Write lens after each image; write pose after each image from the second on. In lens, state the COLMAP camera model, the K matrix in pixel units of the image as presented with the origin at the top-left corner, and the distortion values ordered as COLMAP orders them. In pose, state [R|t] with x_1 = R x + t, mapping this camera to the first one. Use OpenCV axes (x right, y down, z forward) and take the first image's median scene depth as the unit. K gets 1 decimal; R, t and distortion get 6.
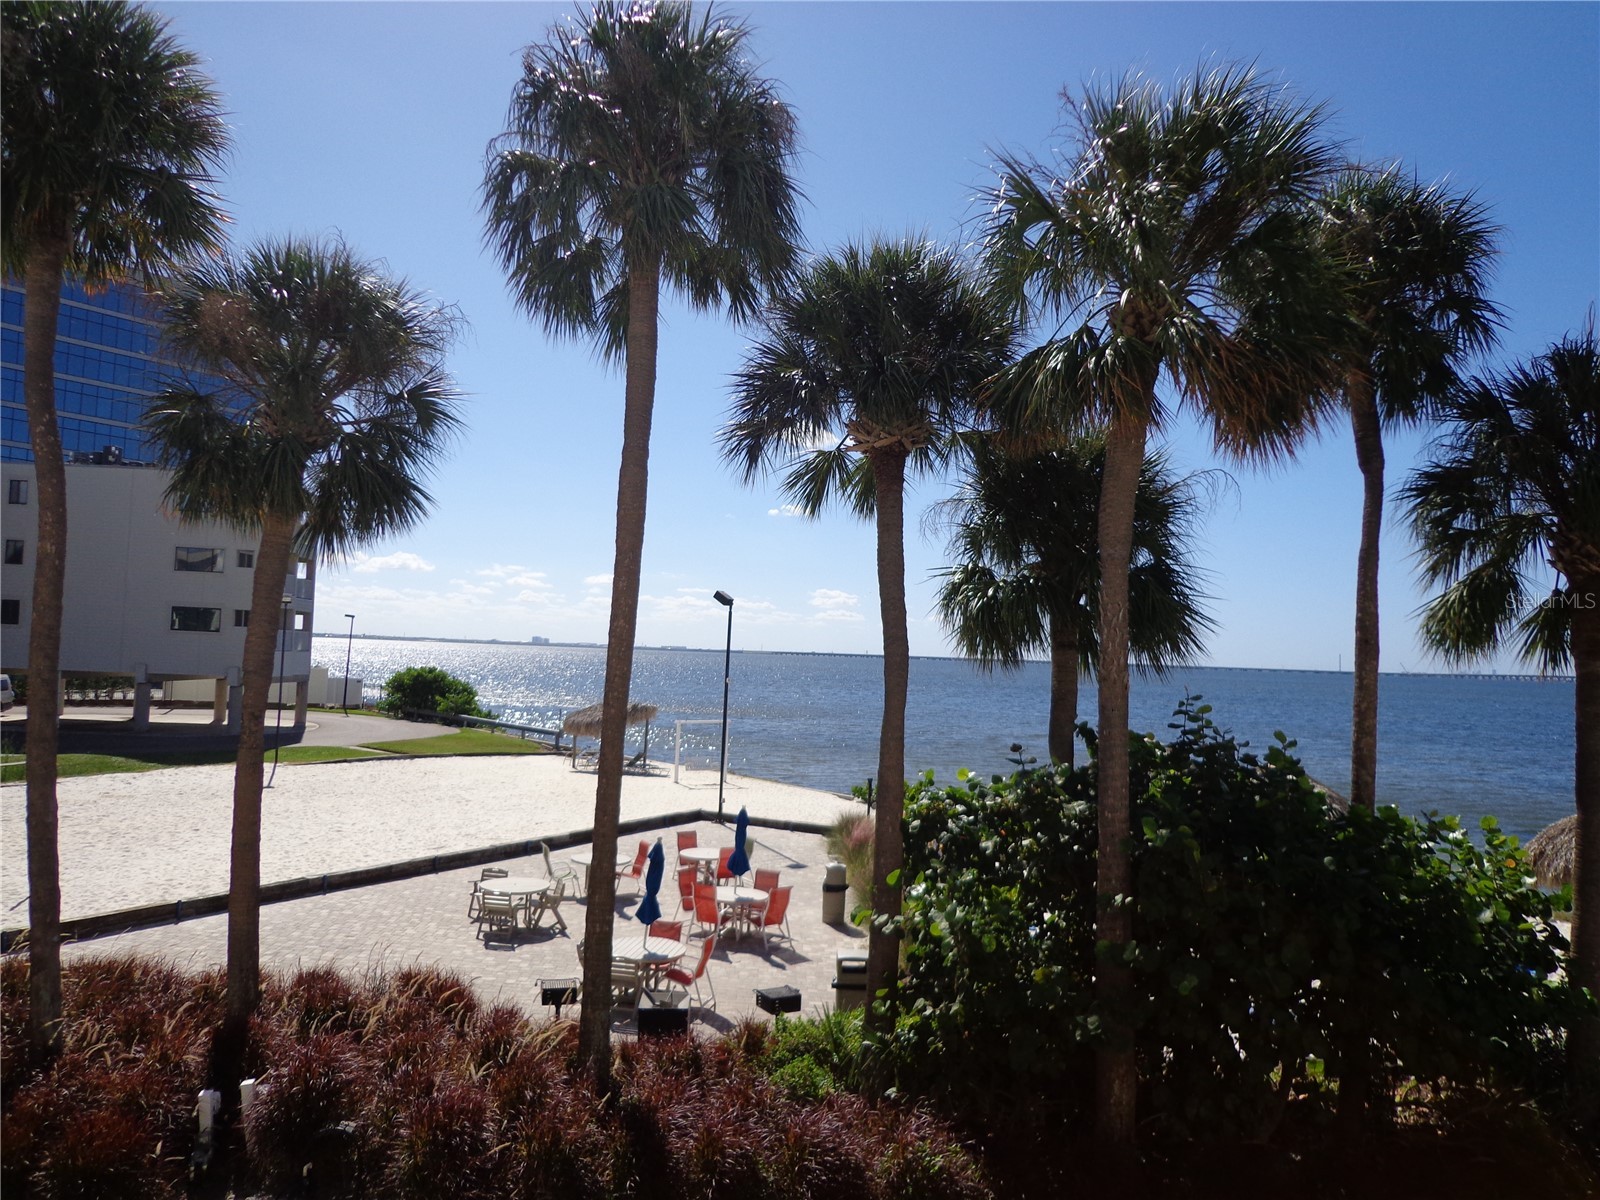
lens RADIAL K [[1176.8, 0, 795.2], [0, 1176.8, 599.6], [0, 0, 1]] dist [-0.010924, 0.017648]
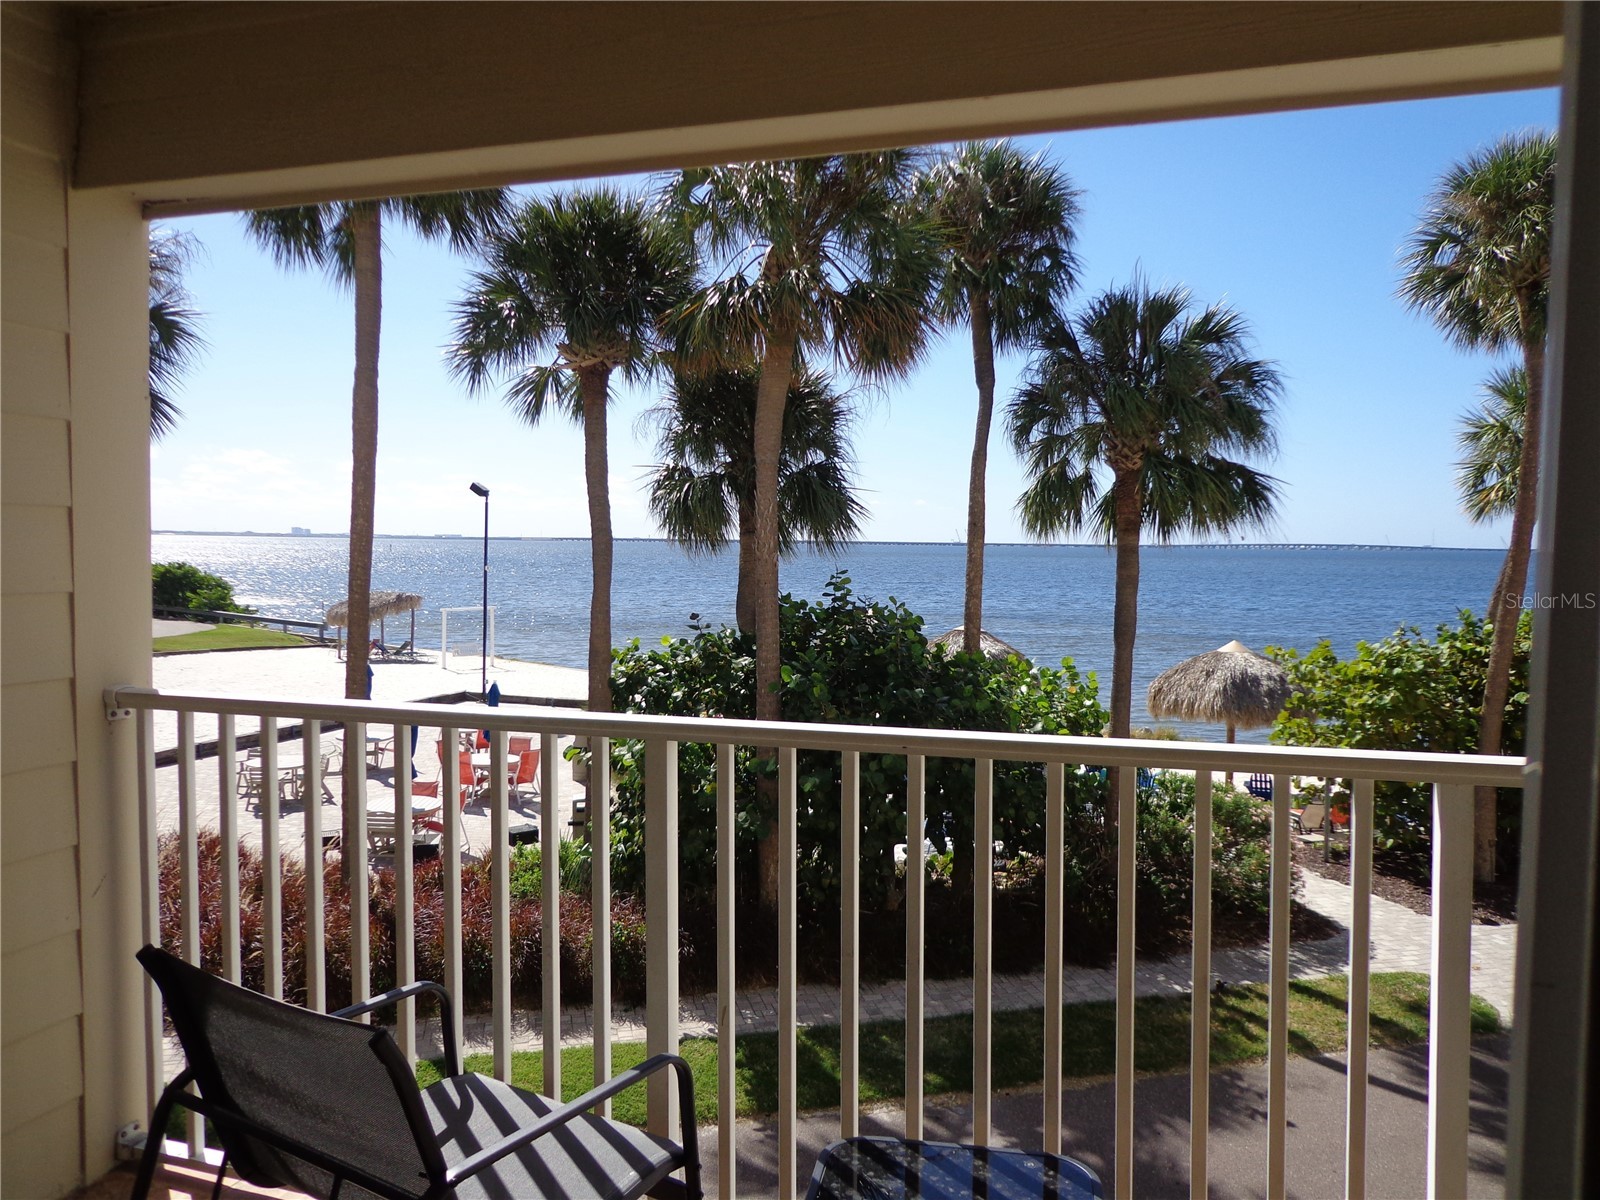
lens RADIAL K [[1176.8, 0, 802.8], [0, 1176.8, 598.3], [0, 0, 1]] dist [-0.010924, 0.017648]
pose [[0.981750, -0.032032, 0.187458, 0.056617], [0.013543, 0.994986, 0.099095, -0.012576], [-0.189692, -0.094748, 0.977261, -0.207712]]
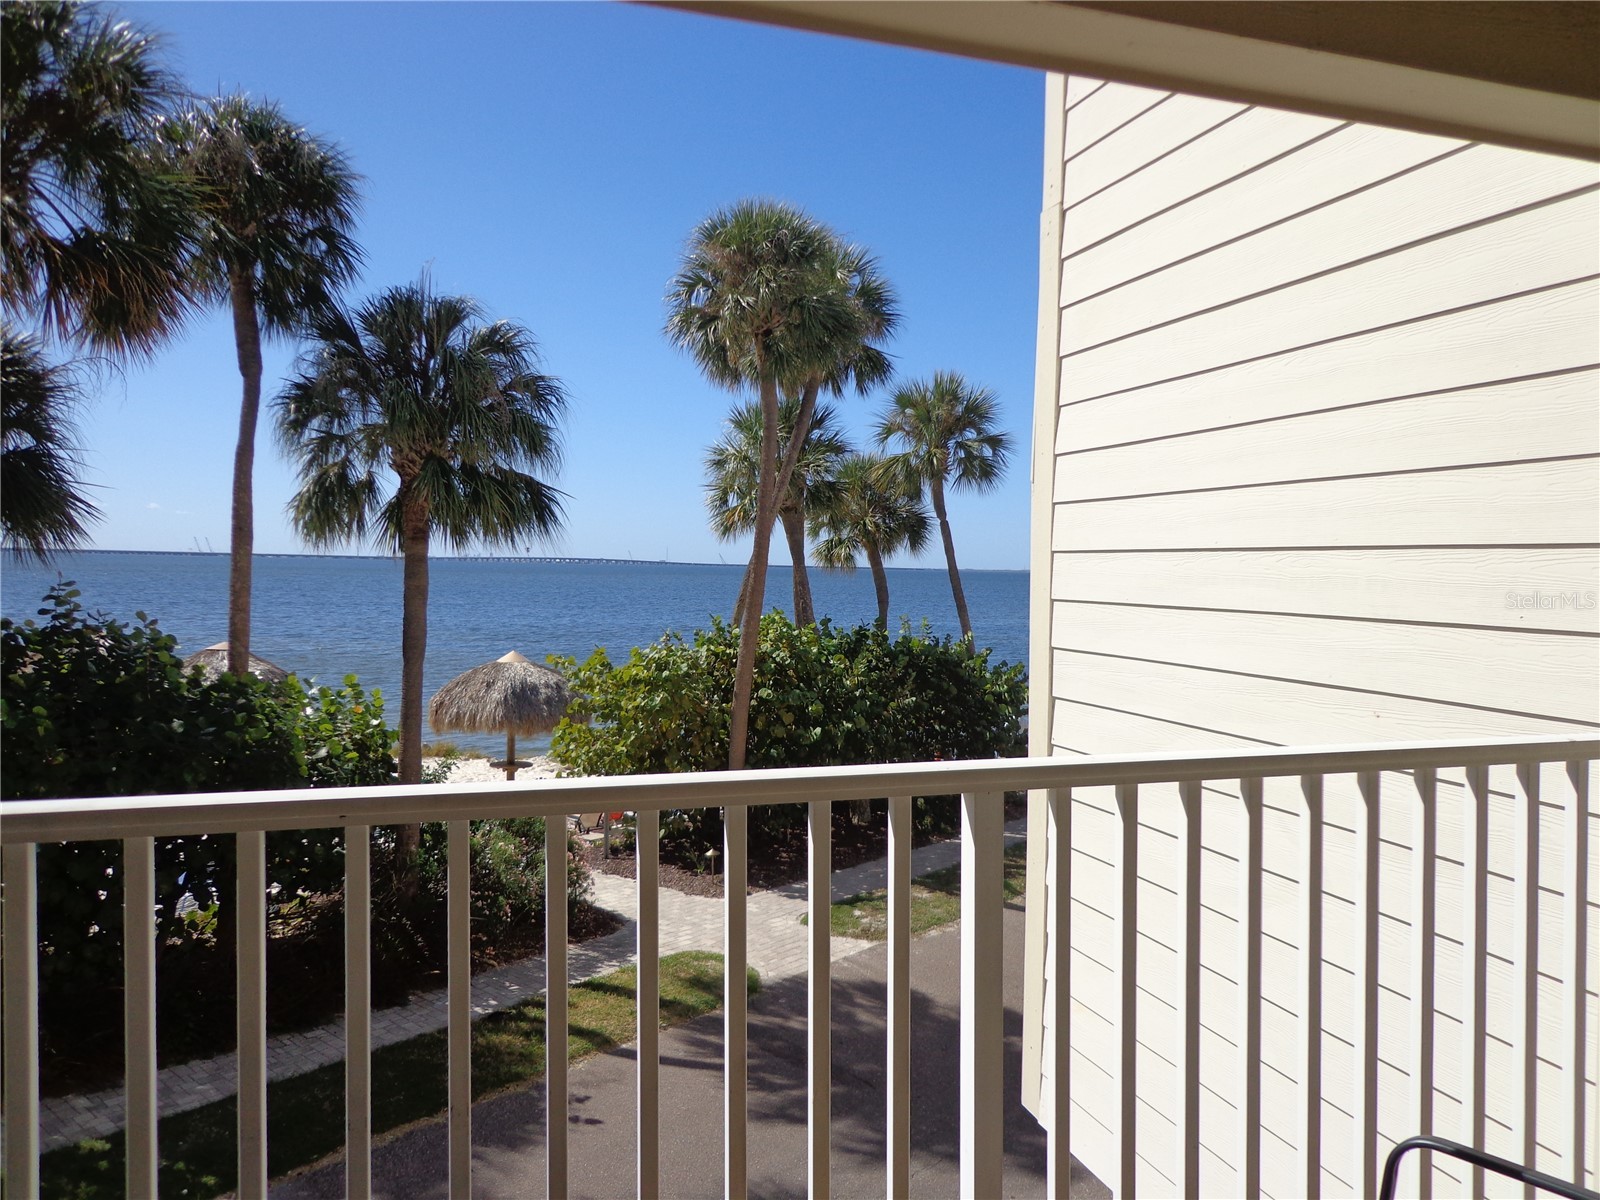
lens RADIAL K [[1176.8, 0, 804.1], [0, 1176.8, 598.5], [0, 0, 1]] dist [-0.010924, 0.017648]
pose [[0.697197, -0.038495, 0.715845, 0.050957], [-0.029213, 0.996202, 0.082024, -0.005738], [-0.716284, -0.078099, 0.693424, -0.162772]]
